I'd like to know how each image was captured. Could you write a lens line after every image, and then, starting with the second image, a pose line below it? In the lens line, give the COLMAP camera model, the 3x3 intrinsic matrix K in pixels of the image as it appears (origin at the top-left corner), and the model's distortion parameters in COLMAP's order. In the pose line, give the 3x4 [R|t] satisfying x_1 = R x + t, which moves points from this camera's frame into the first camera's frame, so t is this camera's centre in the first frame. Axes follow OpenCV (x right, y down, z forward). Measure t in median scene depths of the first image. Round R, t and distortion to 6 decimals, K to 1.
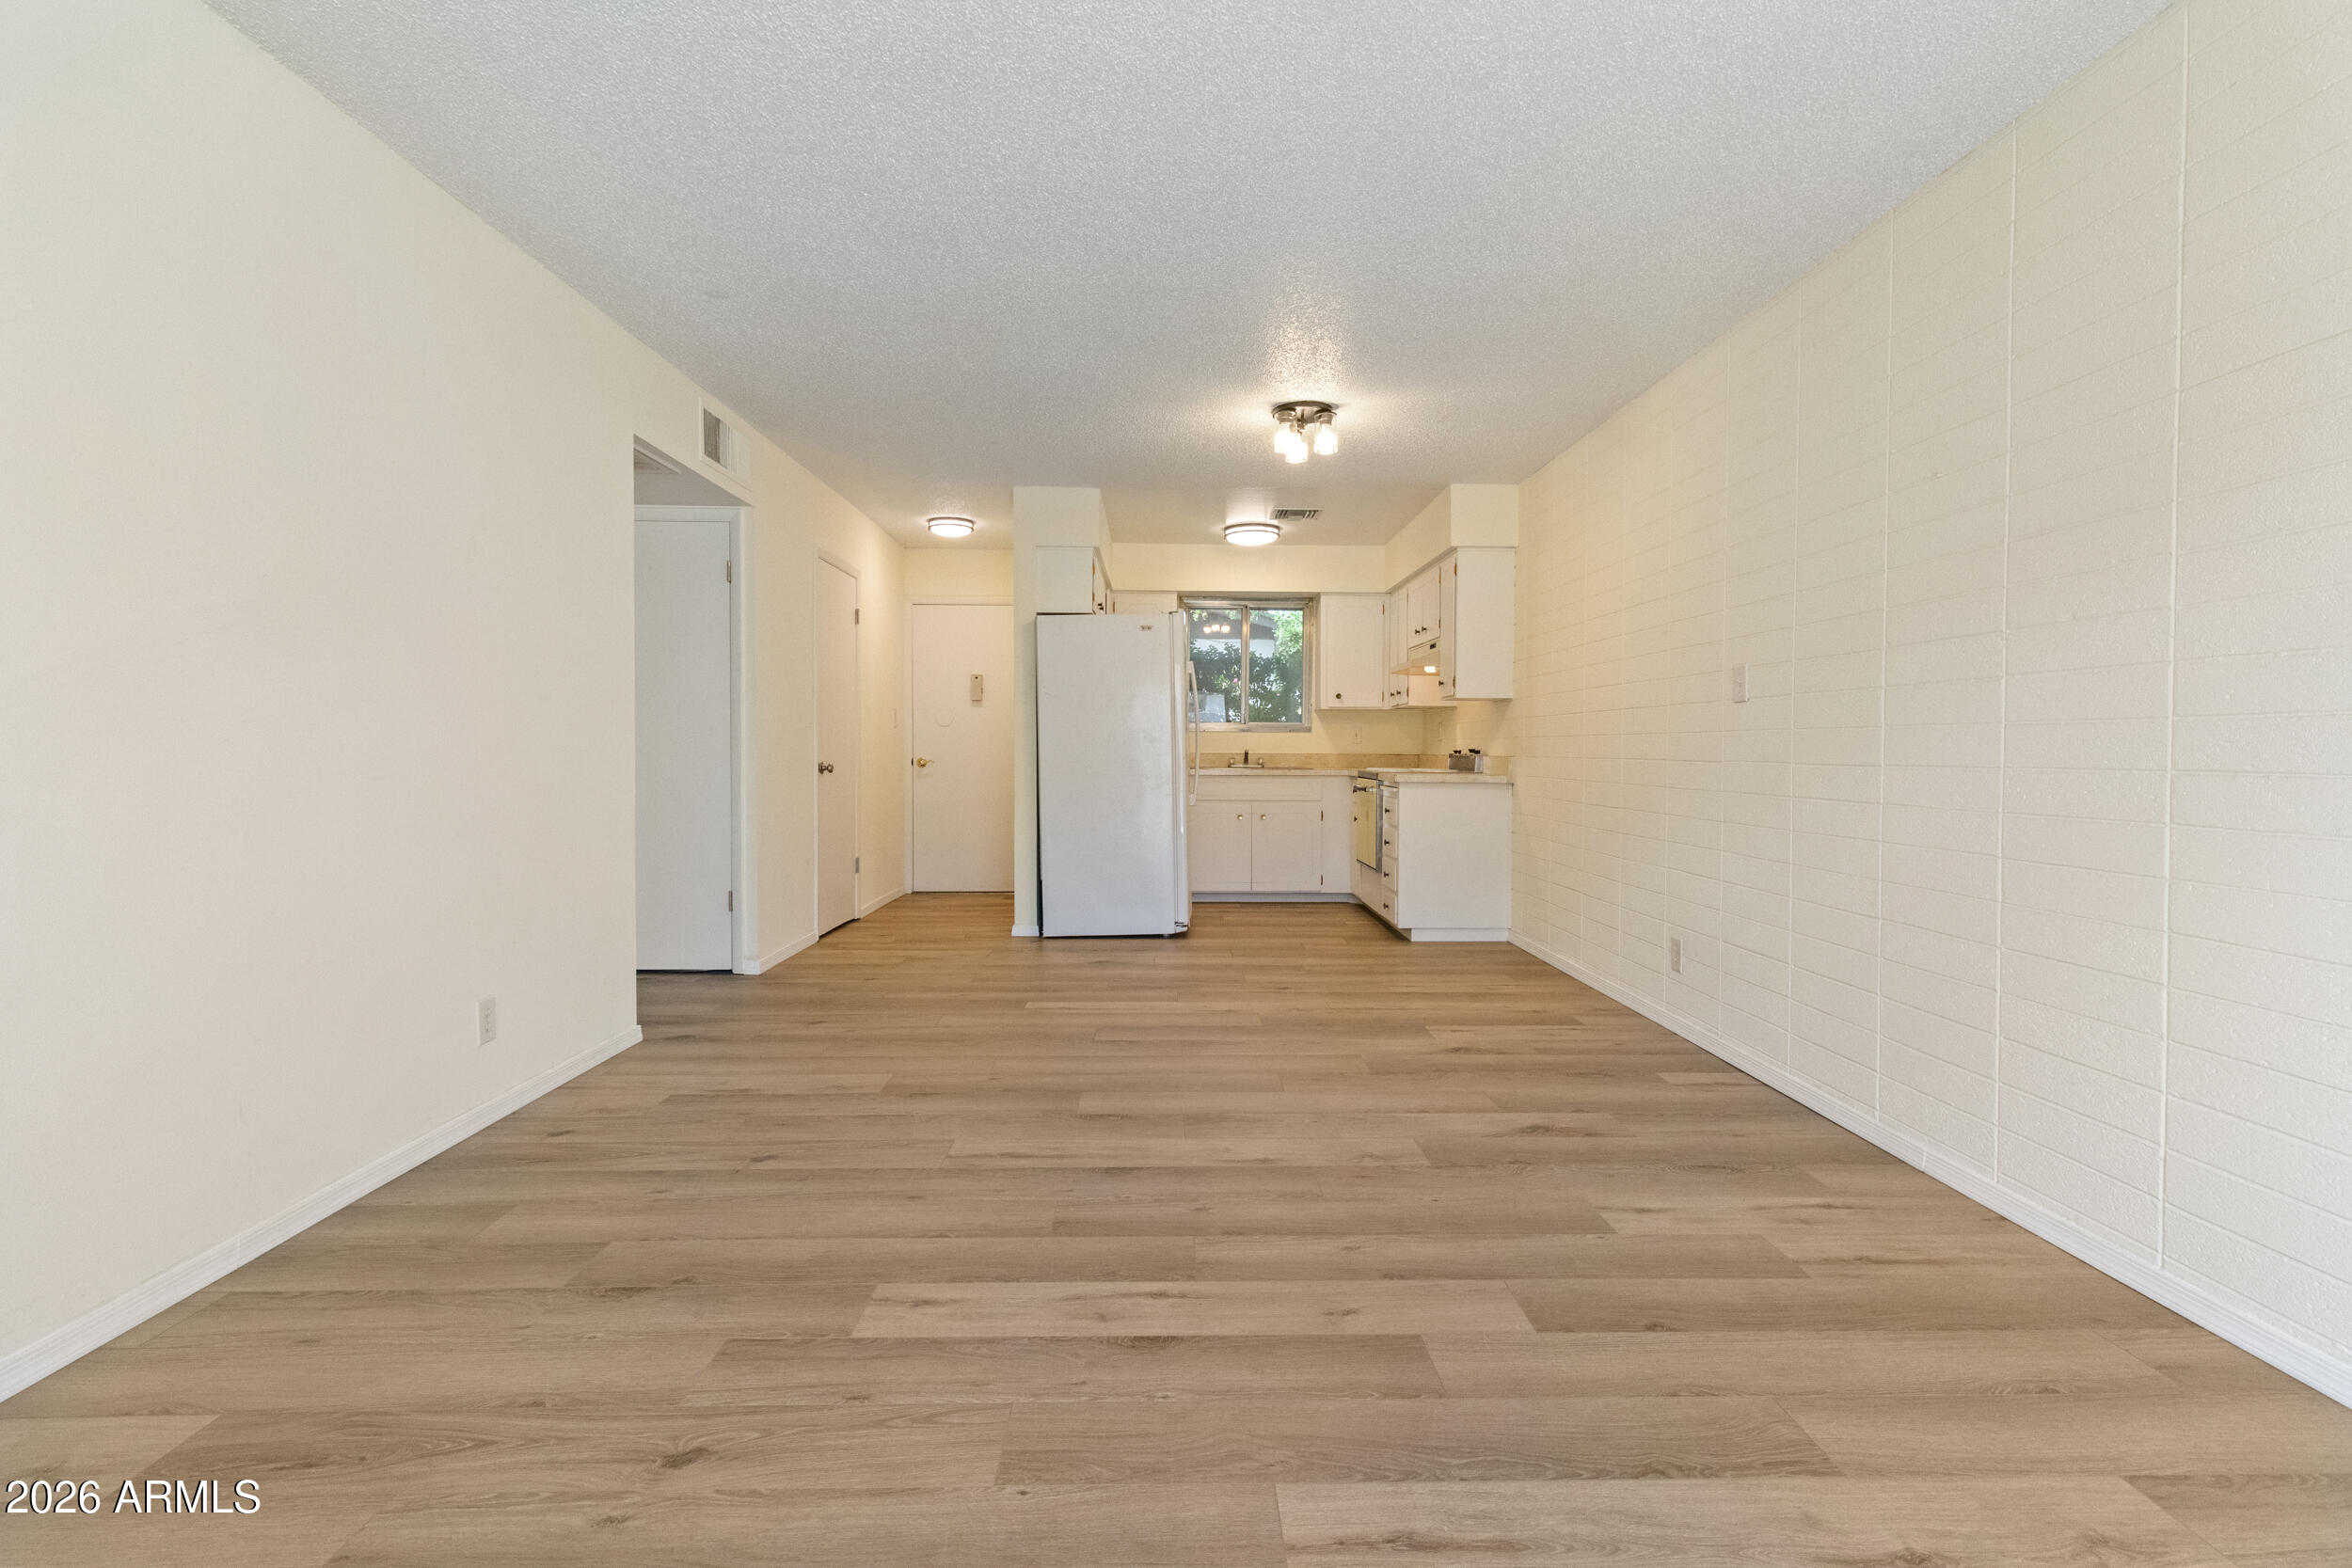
lens RADIAL K [[1093.4, 0, 1187.8], [0, 1093.4, 757.3], [0, 0, 1]] dist [0.001559, 0.000279]
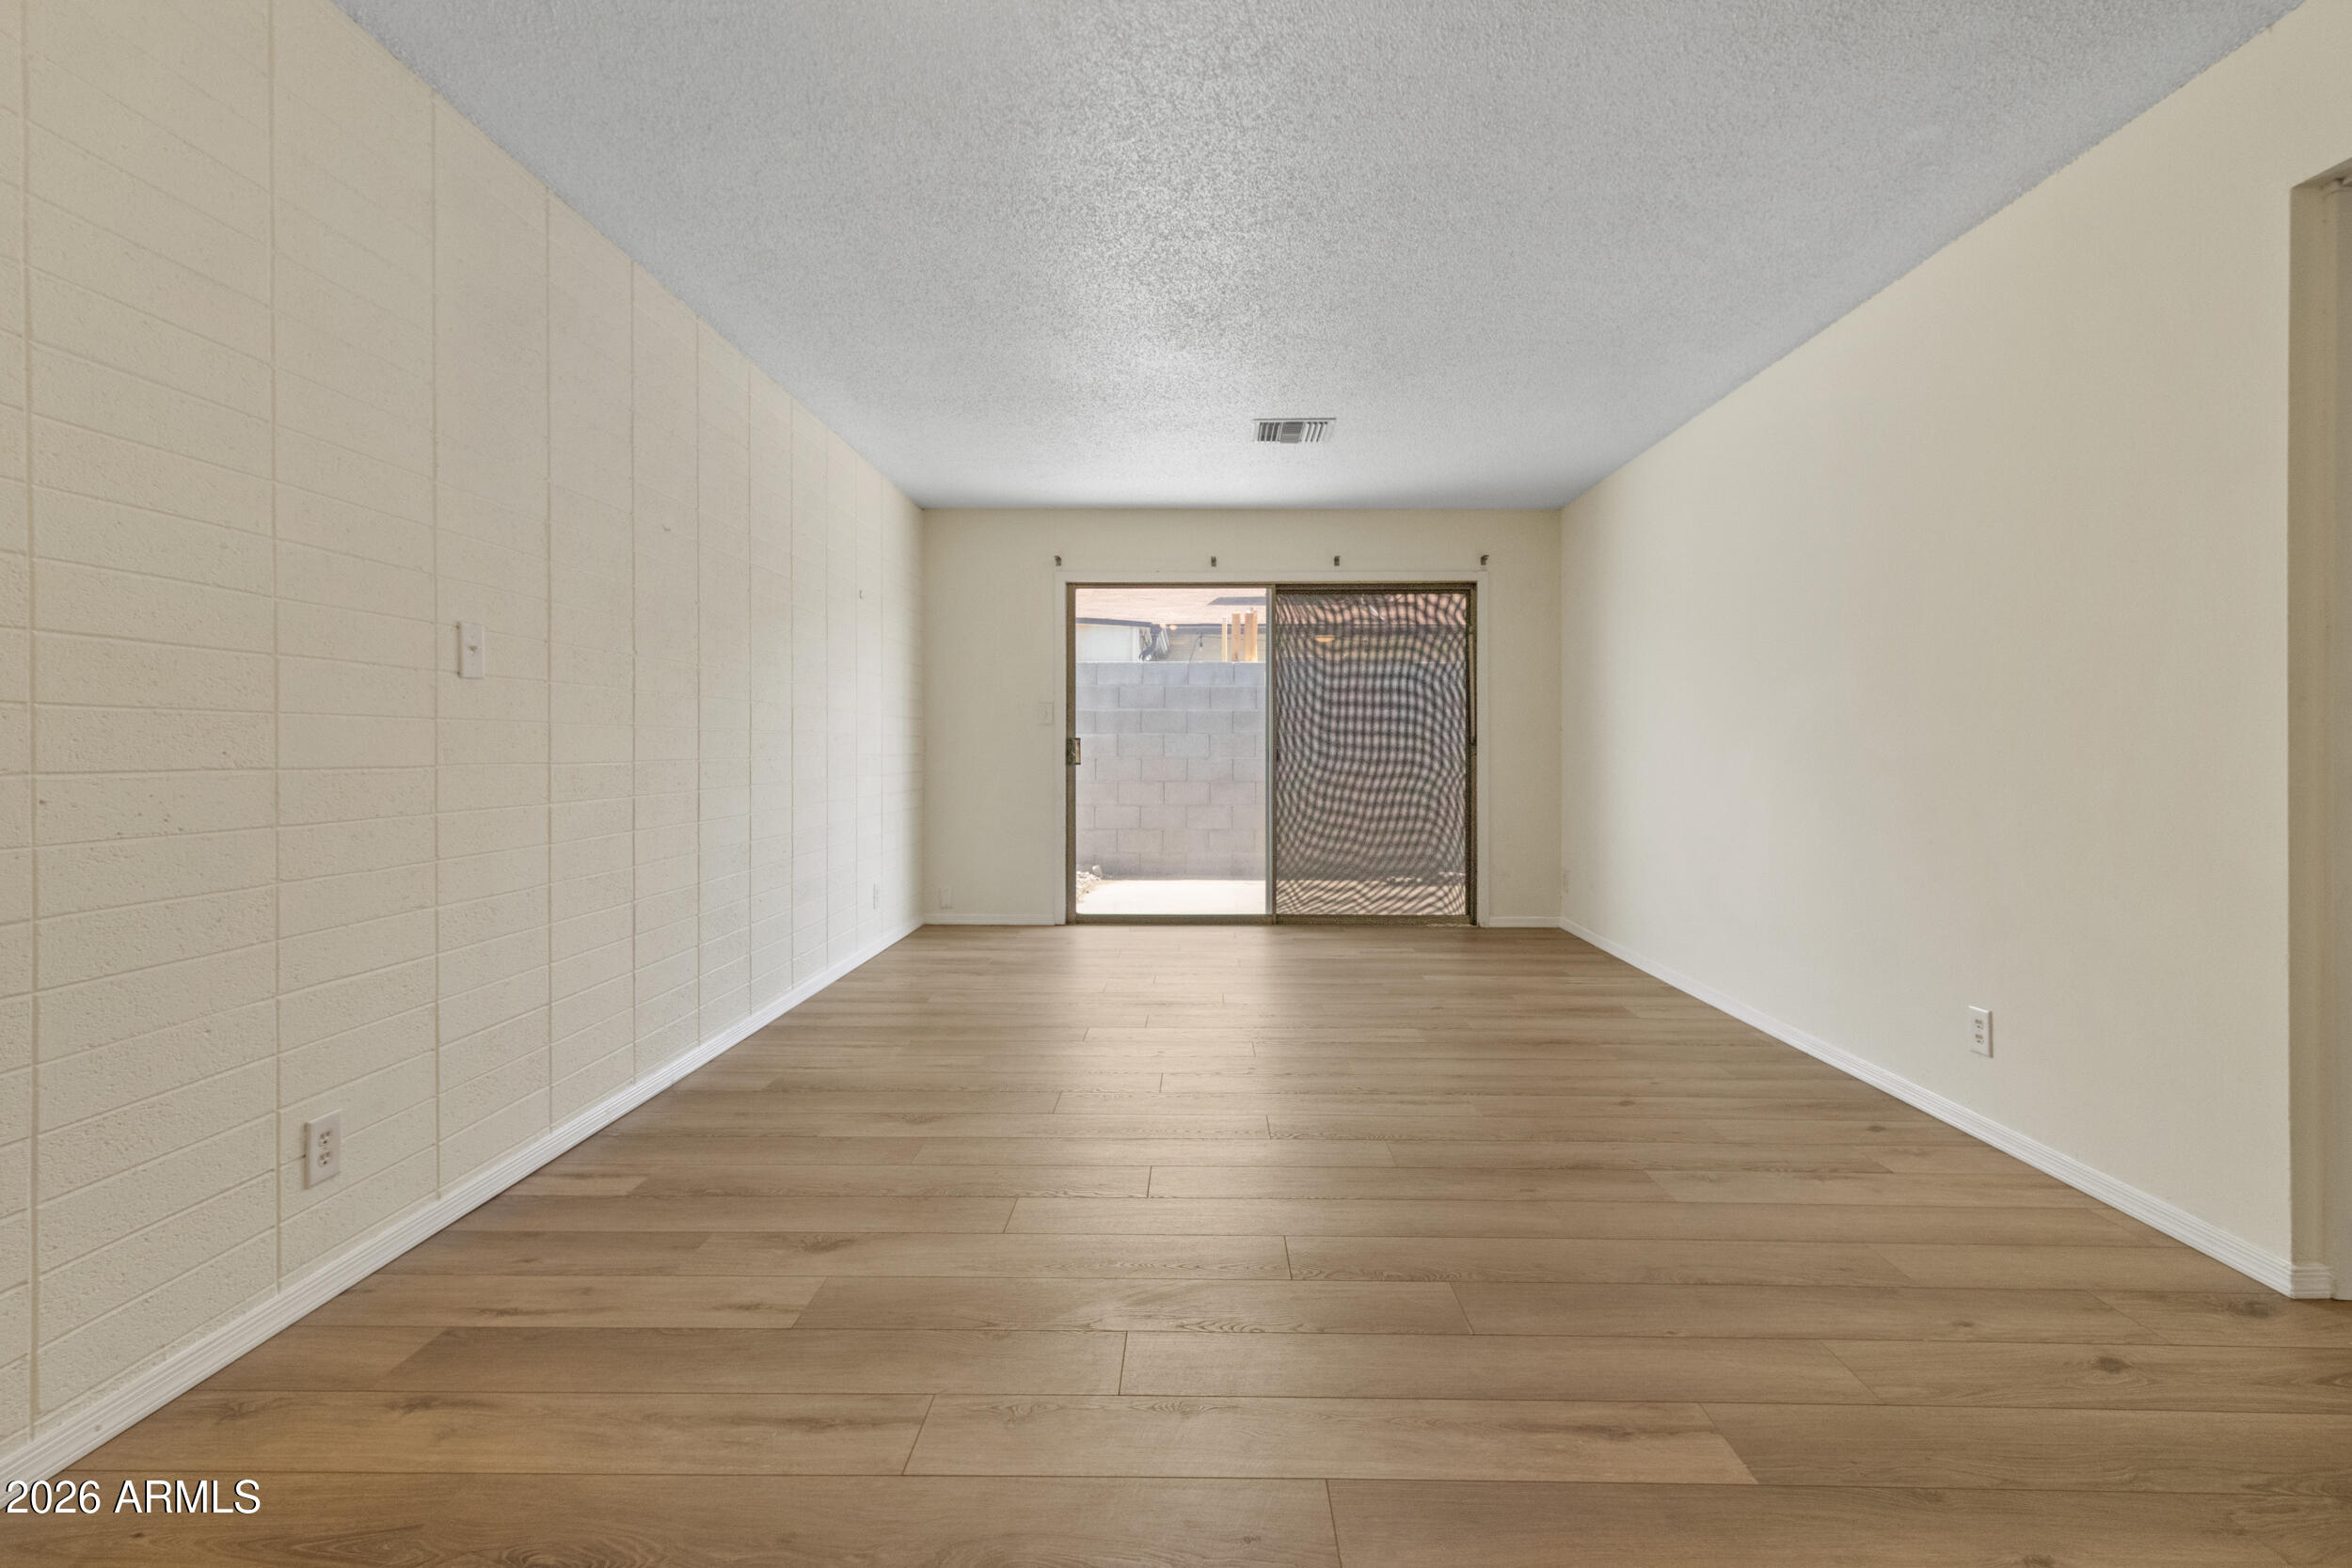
lens RADIAL K [[1093.4, 0, 1187.3], [0, 1093.4, 743.8], [0, 0, 1]] dist [0.004924, -0.000402]
pose [[-0.999123, -0.007003, 0.041290, 0.033003], [-0.006931, 0.999974, 0.001880, -0.015237], [-0.041302, 0.001592, -0.999145, 1.994524]]
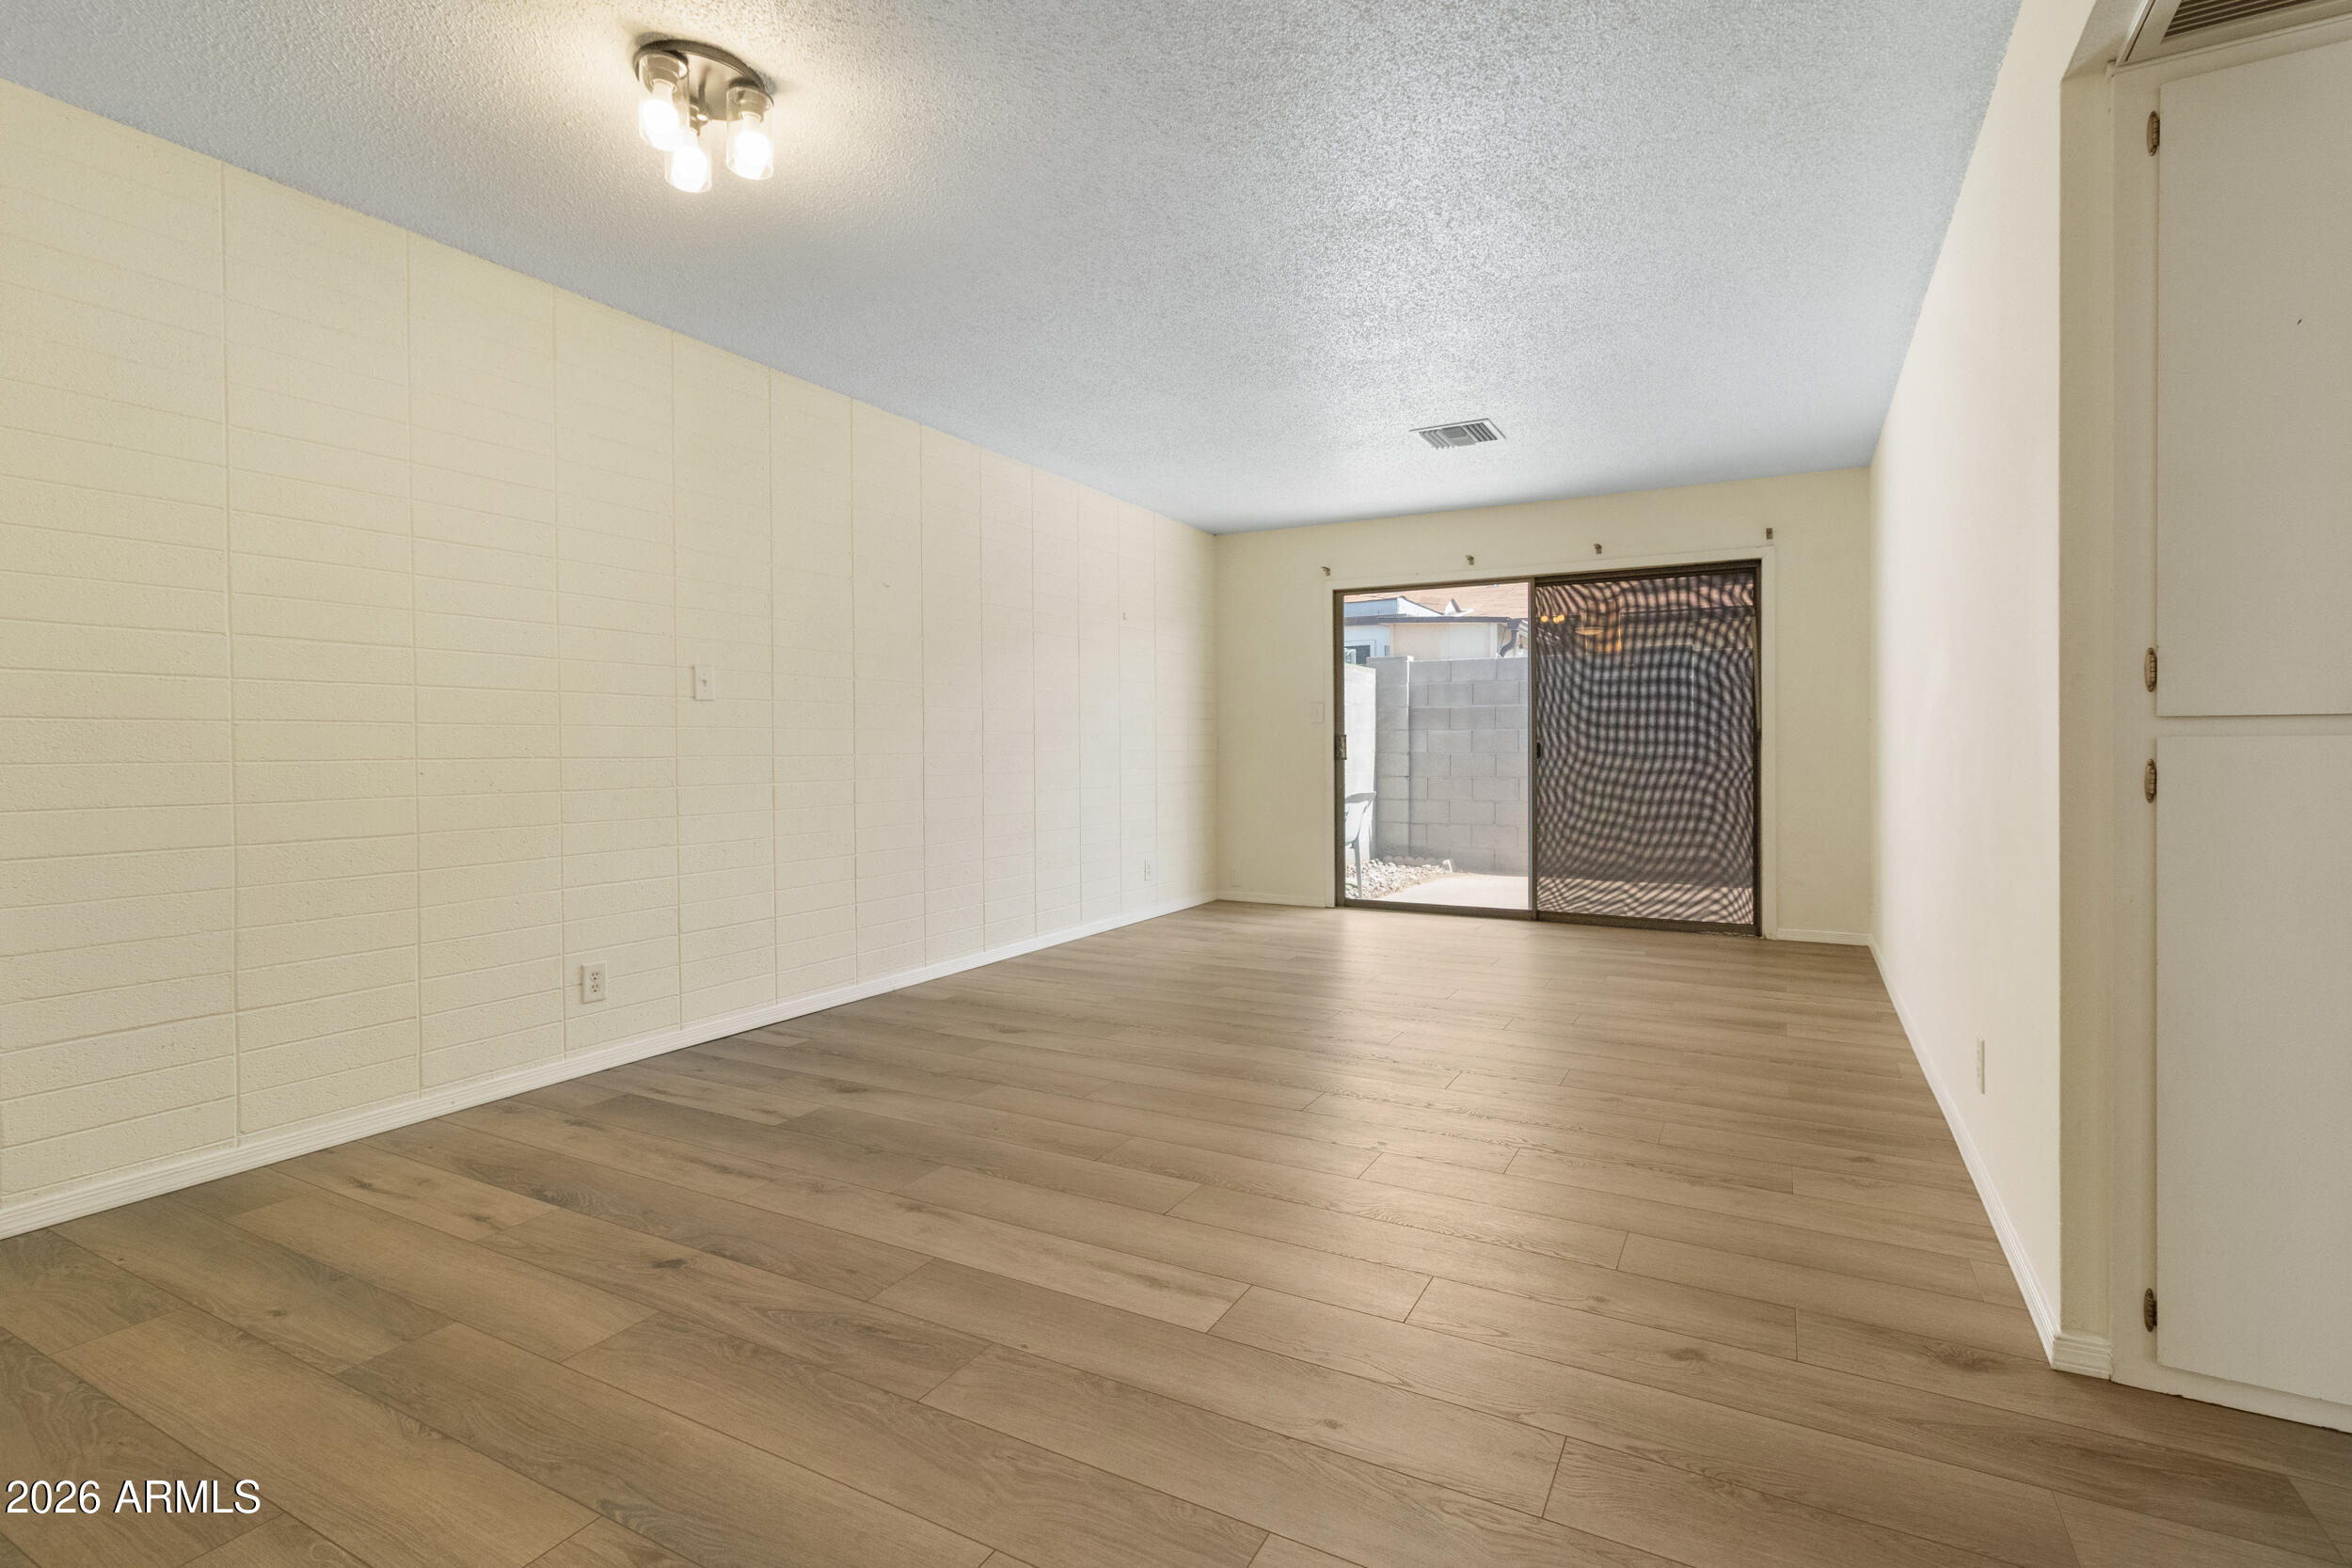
lens RADIAL K [[1093.4, 0, 1187.8], [0, 1093.4, 757.3], [0, 0, 1]] dist [0.001559, 0.000279]
pose [[-0.867375, -0.005590, 0.497624, -0.521275], [0.002462, 0.999876, 0.015524, -0.011678], [-0.497650, 0.014690, -0.867254, 2.019189]]
